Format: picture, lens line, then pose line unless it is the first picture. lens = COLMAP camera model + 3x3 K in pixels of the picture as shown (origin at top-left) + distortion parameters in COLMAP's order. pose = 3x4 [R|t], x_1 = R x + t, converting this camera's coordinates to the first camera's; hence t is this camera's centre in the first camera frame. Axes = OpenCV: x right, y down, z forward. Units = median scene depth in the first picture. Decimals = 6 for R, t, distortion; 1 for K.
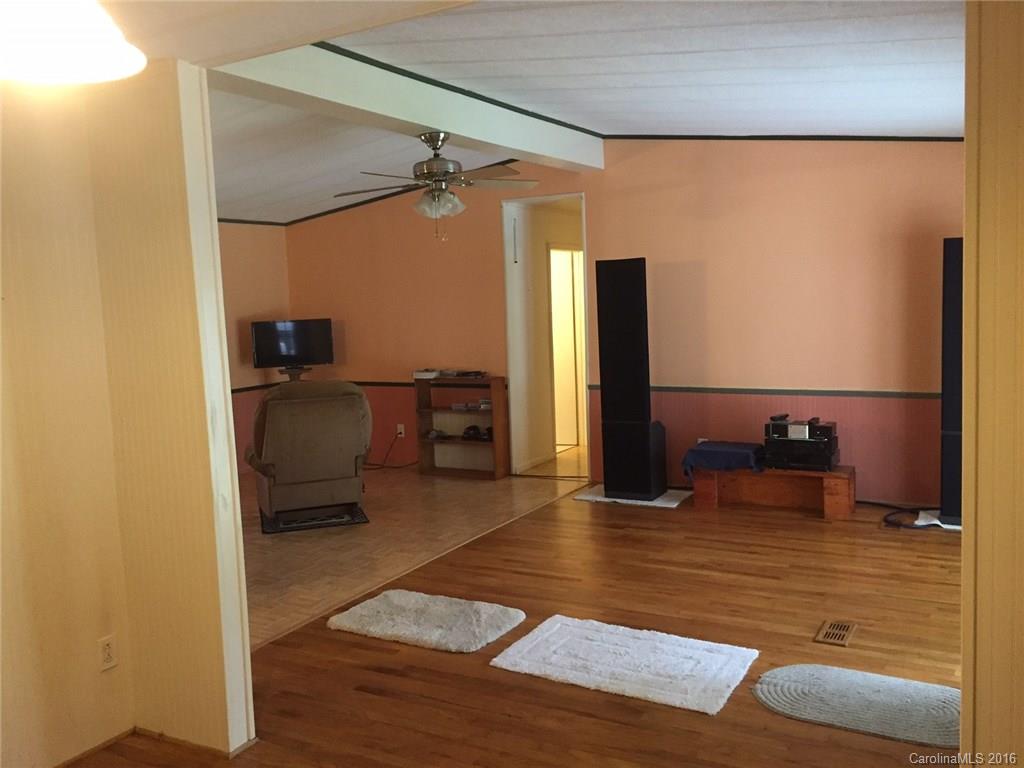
lens RADIAL K [[873.9, 0, 512.0], [0, 873.9, 384.0], [0, 0, 1]] dist [0.074470, -0.105683]
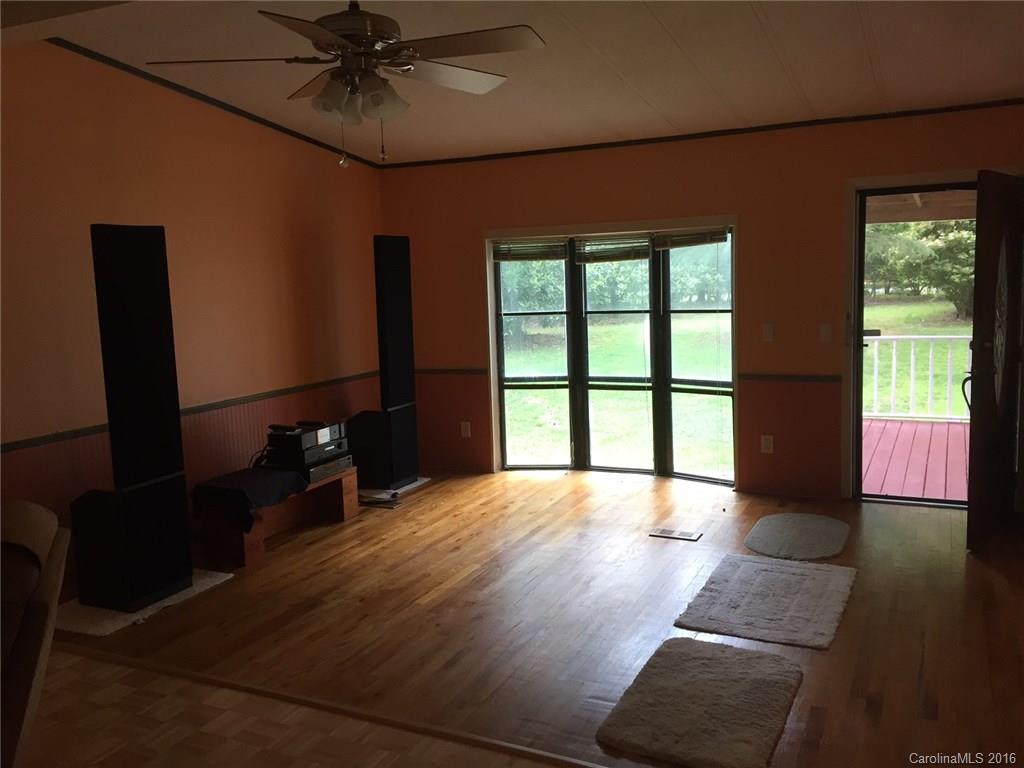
lens RADIAL K [[873.9, 0, 512.0], [0, 873.9, 384.0], [0, 0, 1]] dist [0.074470, -0.105683]
pose [[-0.058798, -0.091202, 0.994095, -0.582285], [0.137507, 0.985586, 0.098554, -0.060566], [-0.988754, 0.142490, -0.045410, 0.850423]]
